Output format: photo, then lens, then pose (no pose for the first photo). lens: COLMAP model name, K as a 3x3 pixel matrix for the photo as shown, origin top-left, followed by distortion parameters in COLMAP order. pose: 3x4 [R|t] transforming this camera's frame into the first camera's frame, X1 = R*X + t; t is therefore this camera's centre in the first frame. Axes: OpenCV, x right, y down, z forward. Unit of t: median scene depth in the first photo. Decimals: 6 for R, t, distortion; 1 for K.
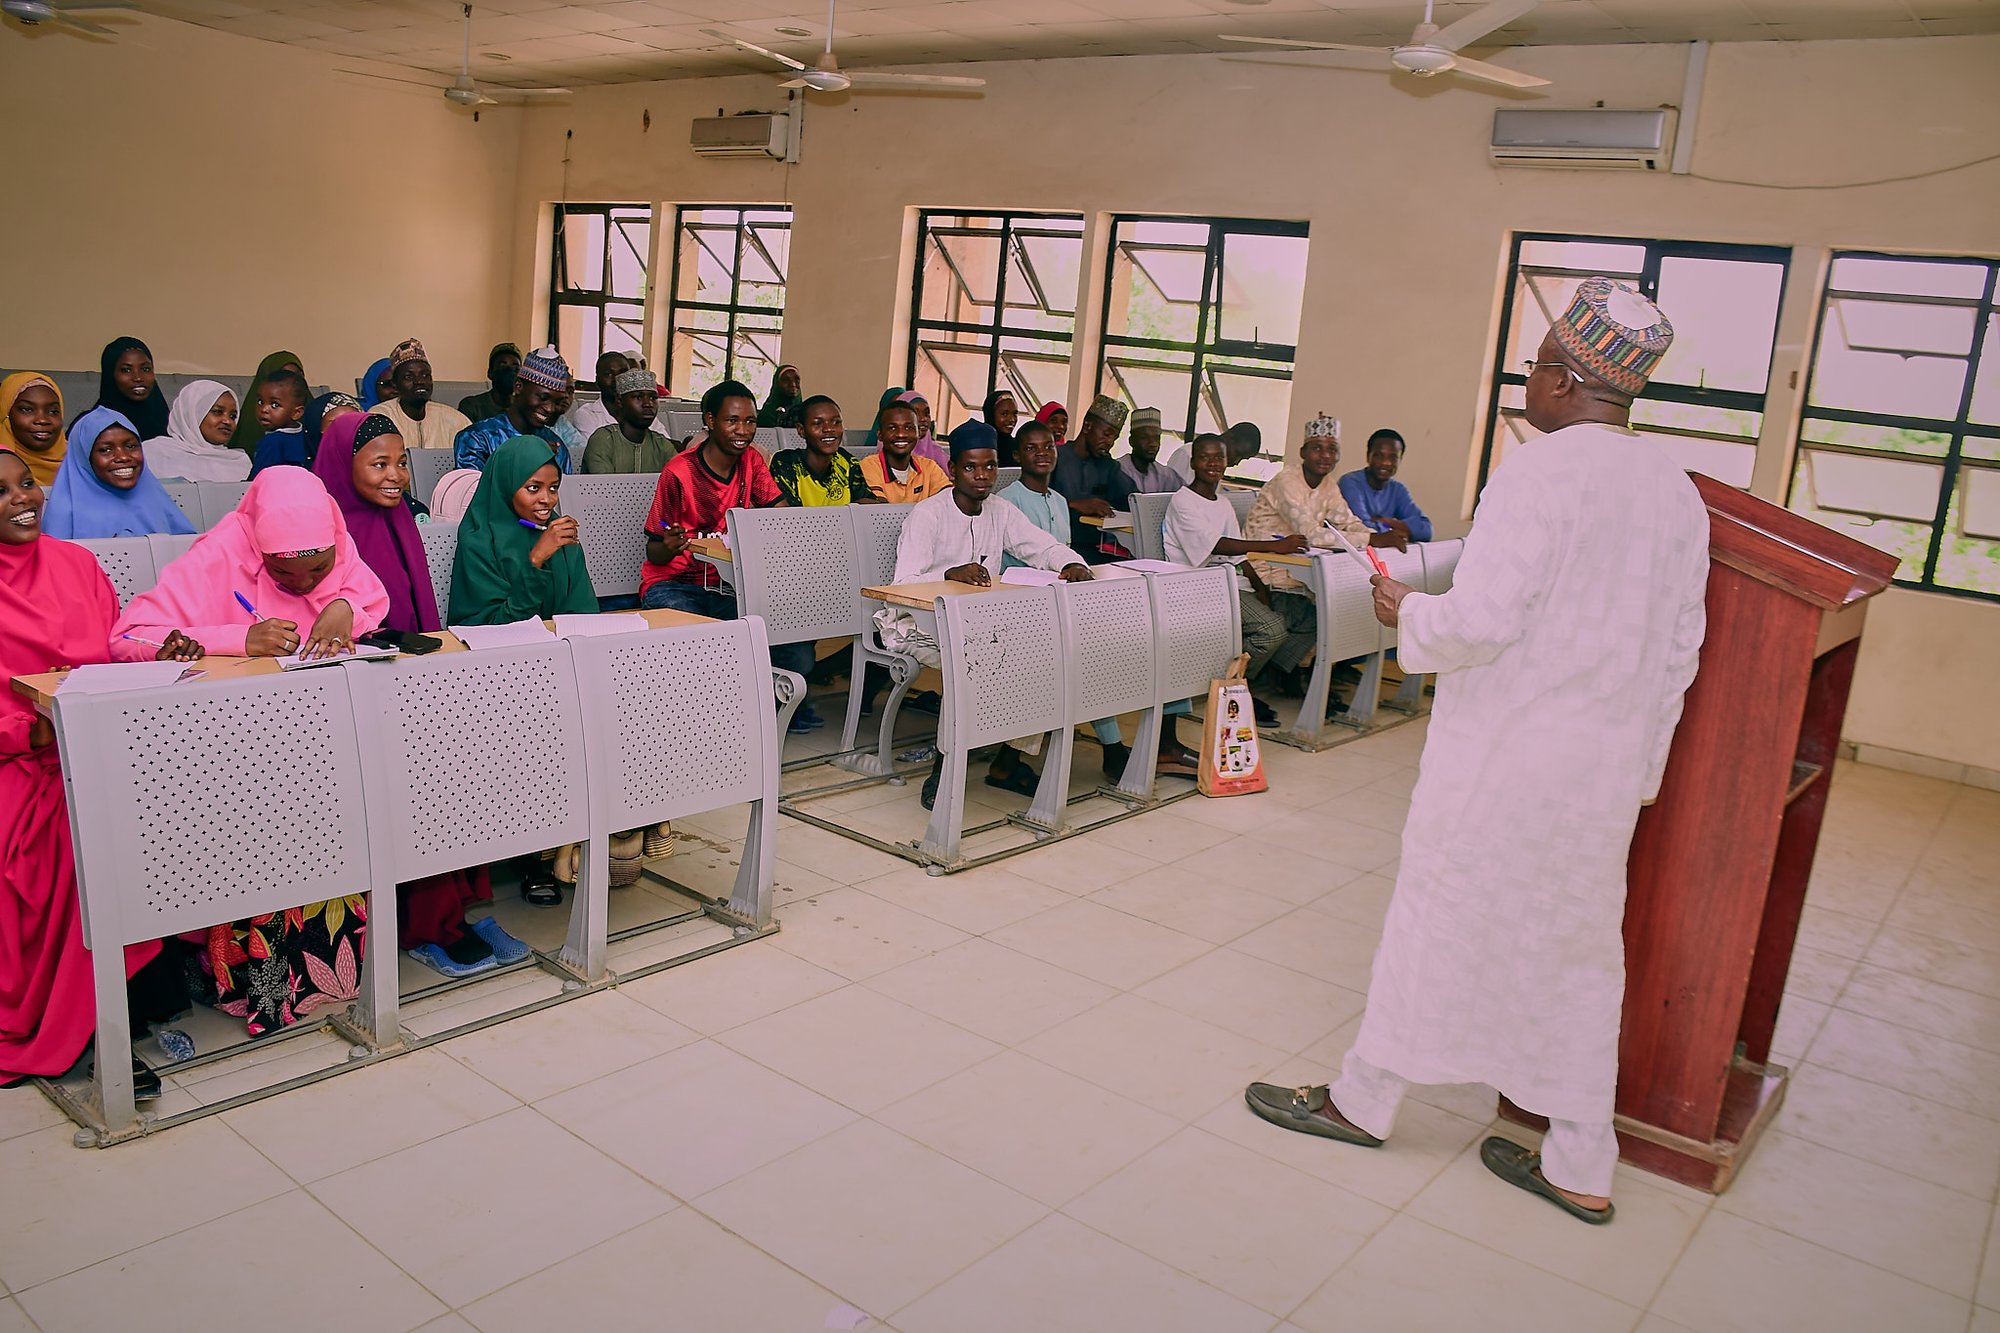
lens RADIAL K [[1556.9, 0, 1008.4], [0, 1556.9, 696.4], [0, 0, 1]] dist [-0.155970, 0.108499]
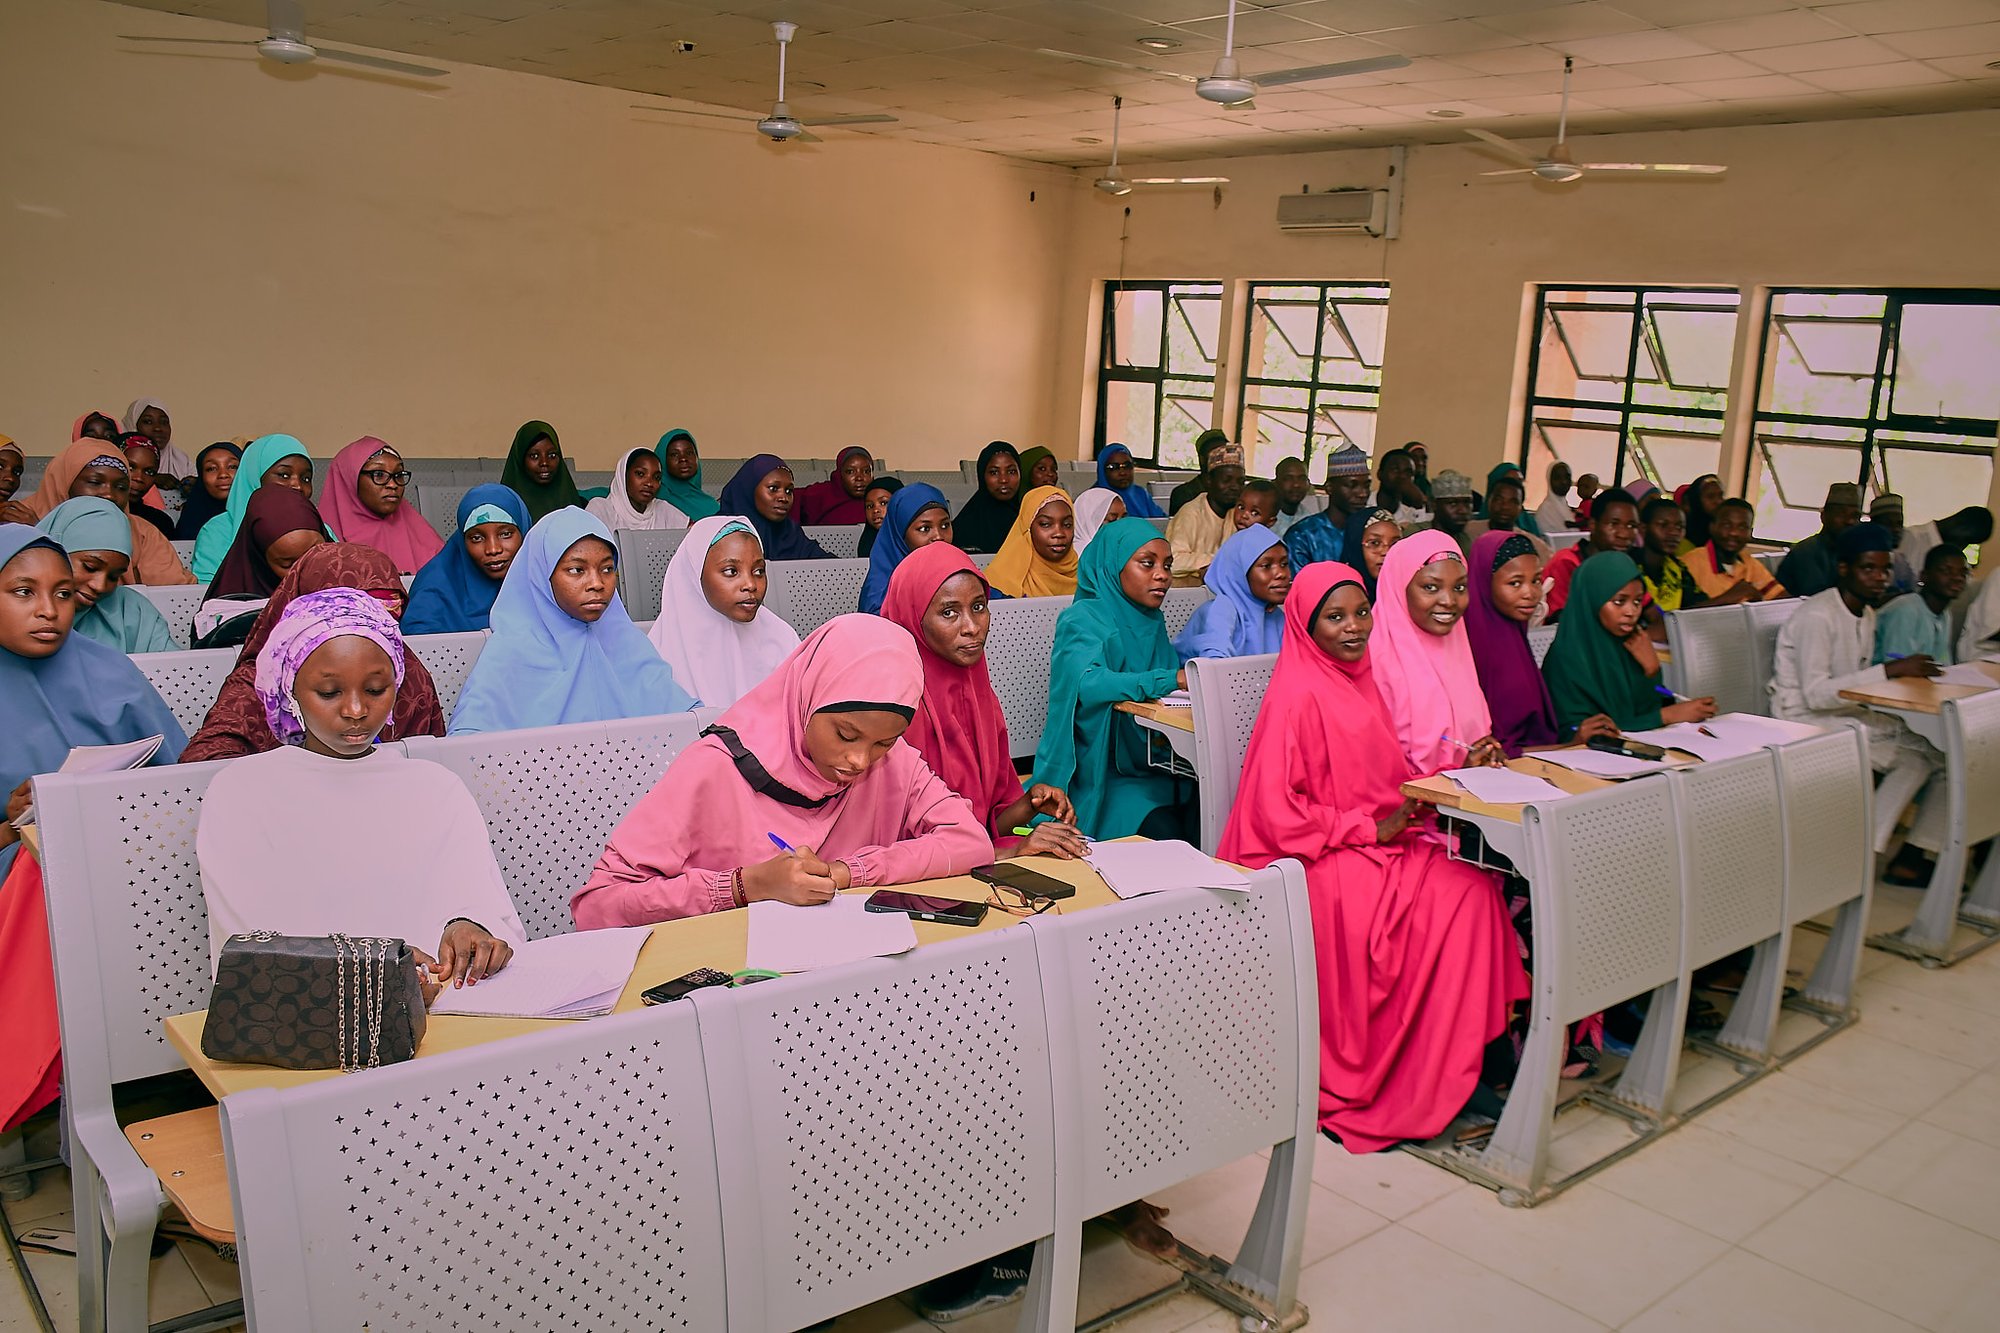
lens RADIAL K [[1664.2, 0, 1001.1], [0, 1664.2, 690.9], [0, 0, 1]] dist [-0.118447, 0.105500]
pose [[0.983490, 0.000007, -0.180961, -0.287573], [-0.008287, 0.998953, -0.045000, -0.009985], [0.180771, 0.045756, 0.982460, -0.113755]]
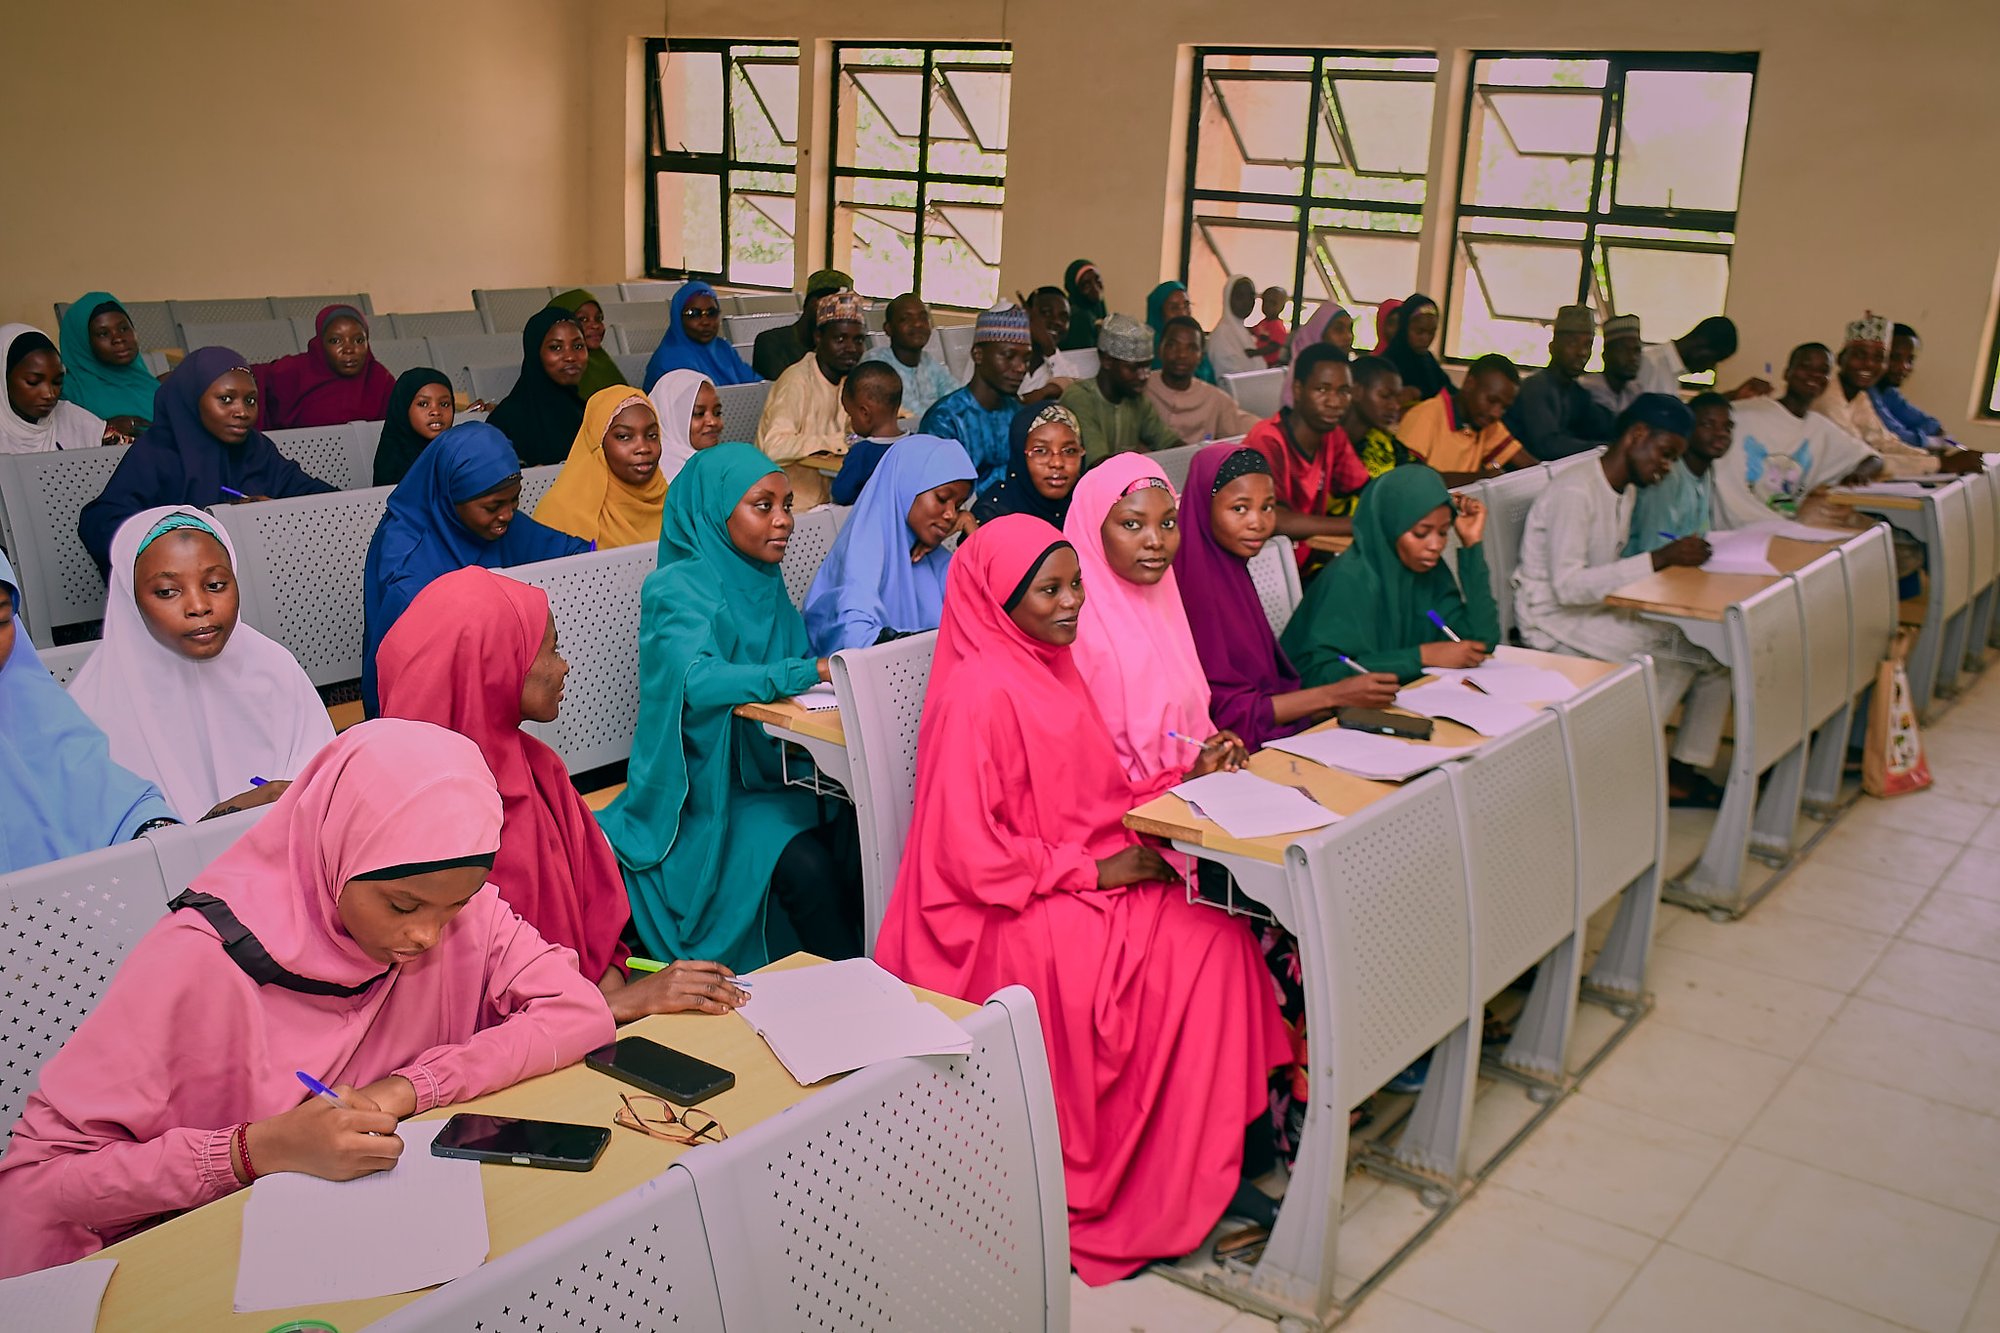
lens RADIAL K [[2021.4, 0, 998.9], [0, 2021.4, 688.0], [0, 0, 1]] dist [-0.011550, -0.003551]
pose [[0.997522, -0.057997, 0.039840, -0.305274], [0.056161, 0.997373, 0.045741, -0.057080], [-0.042388, -0.043390, 0.998159, -0.070543]]
